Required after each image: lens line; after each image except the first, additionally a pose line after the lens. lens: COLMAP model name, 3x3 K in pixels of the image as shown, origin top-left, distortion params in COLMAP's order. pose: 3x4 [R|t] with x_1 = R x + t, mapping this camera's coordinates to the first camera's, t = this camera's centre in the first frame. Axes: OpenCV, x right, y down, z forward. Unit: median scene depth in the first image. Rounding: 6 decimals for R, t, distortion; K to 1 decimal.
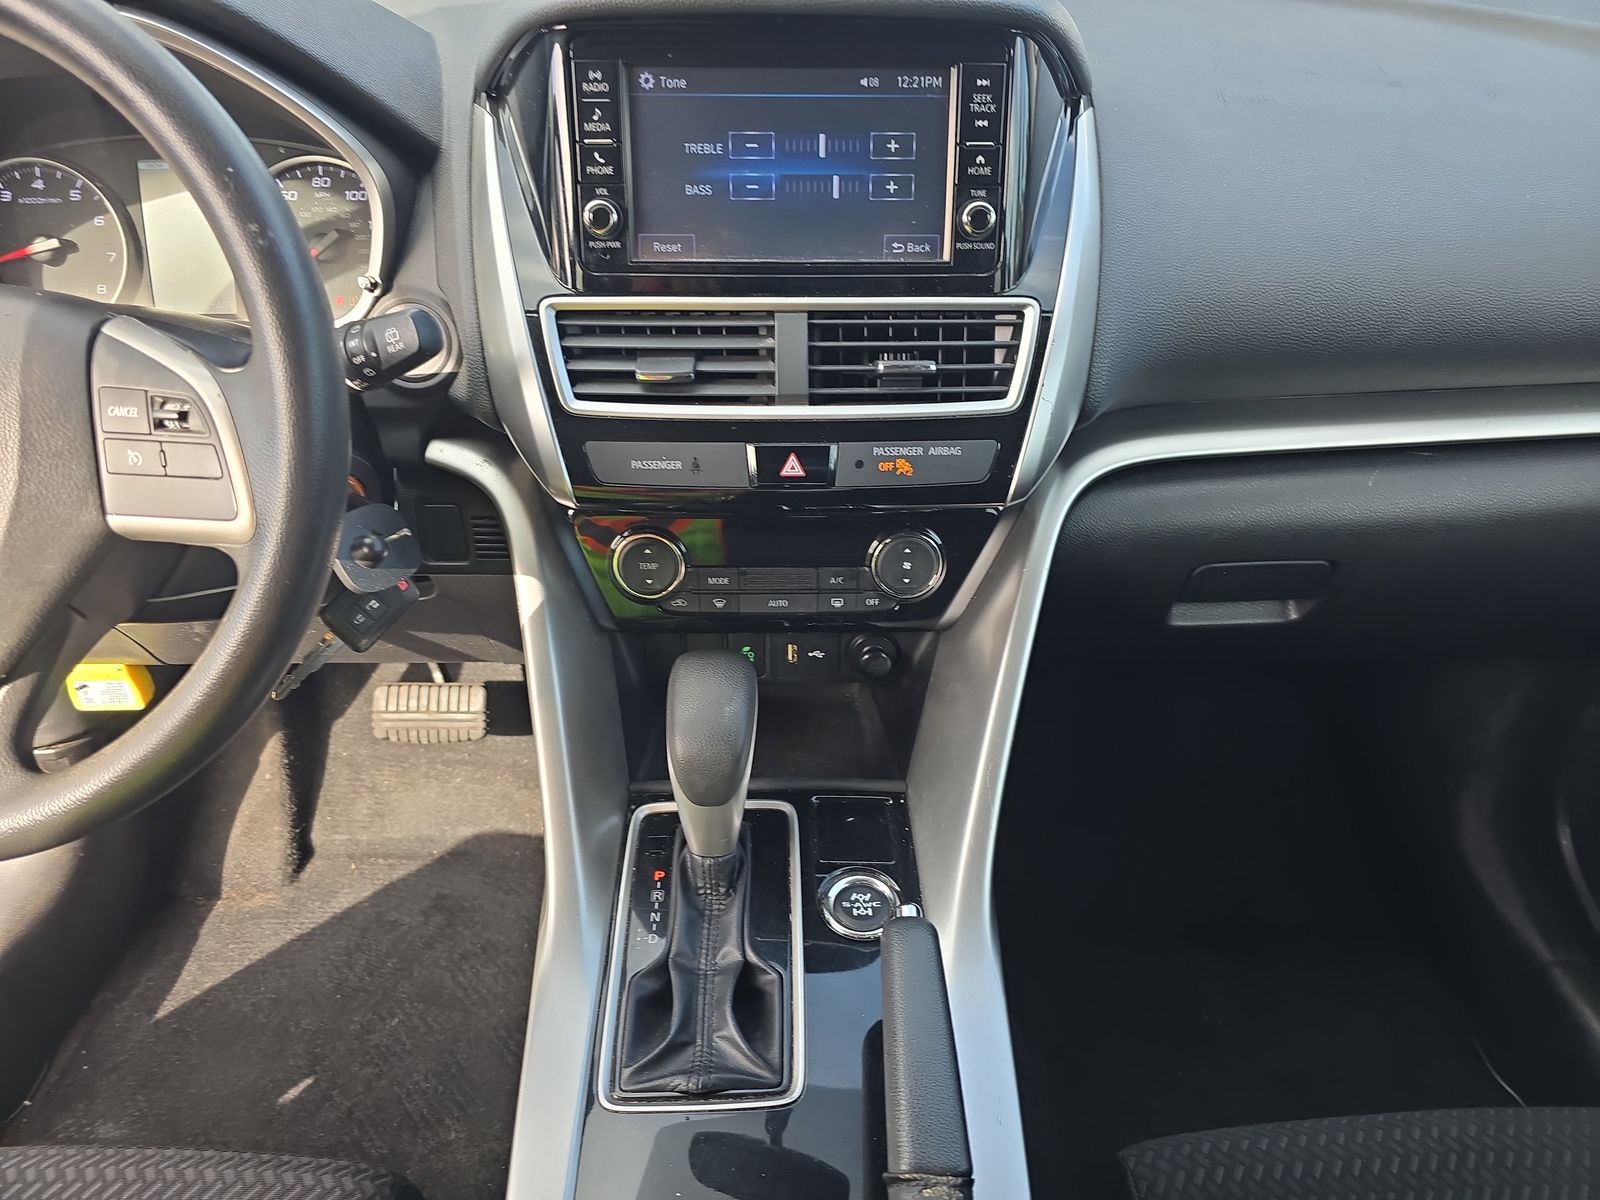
lens RADIAL K [[1145.6, 0, 807.5], [0, 1145.6, 602.5], [0, 0, 1]] dist [0.060440, -0.057911]
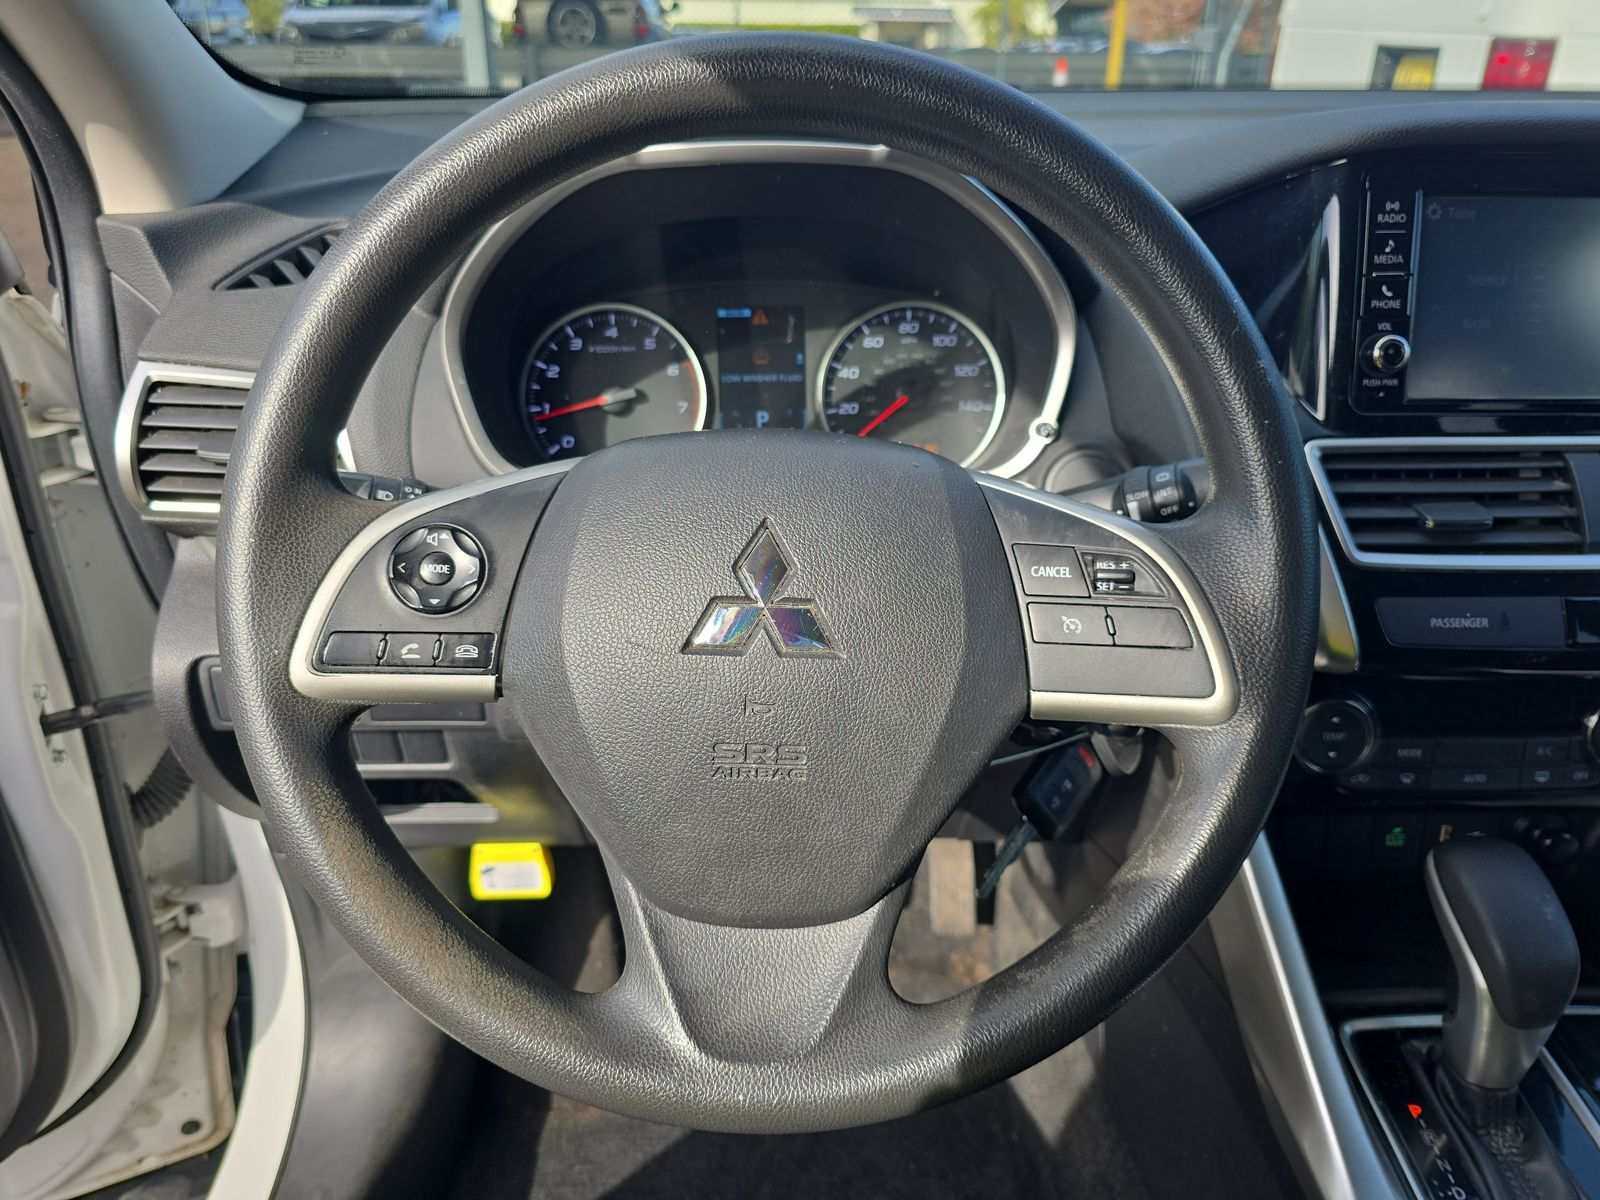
lens RADIAL K [[1145.6, 0, 799.2], [0, 1145.6, 587.2], [0, 0, 1]] dist [0.060440, -0.057911]
pose [[0.999783, -0.008476, 0.019041, -0.648498], [0.011050, 0.990173, -0.139409, -0.028898], [-0.017672, 0.139590, 0.990052, 0.127694]]
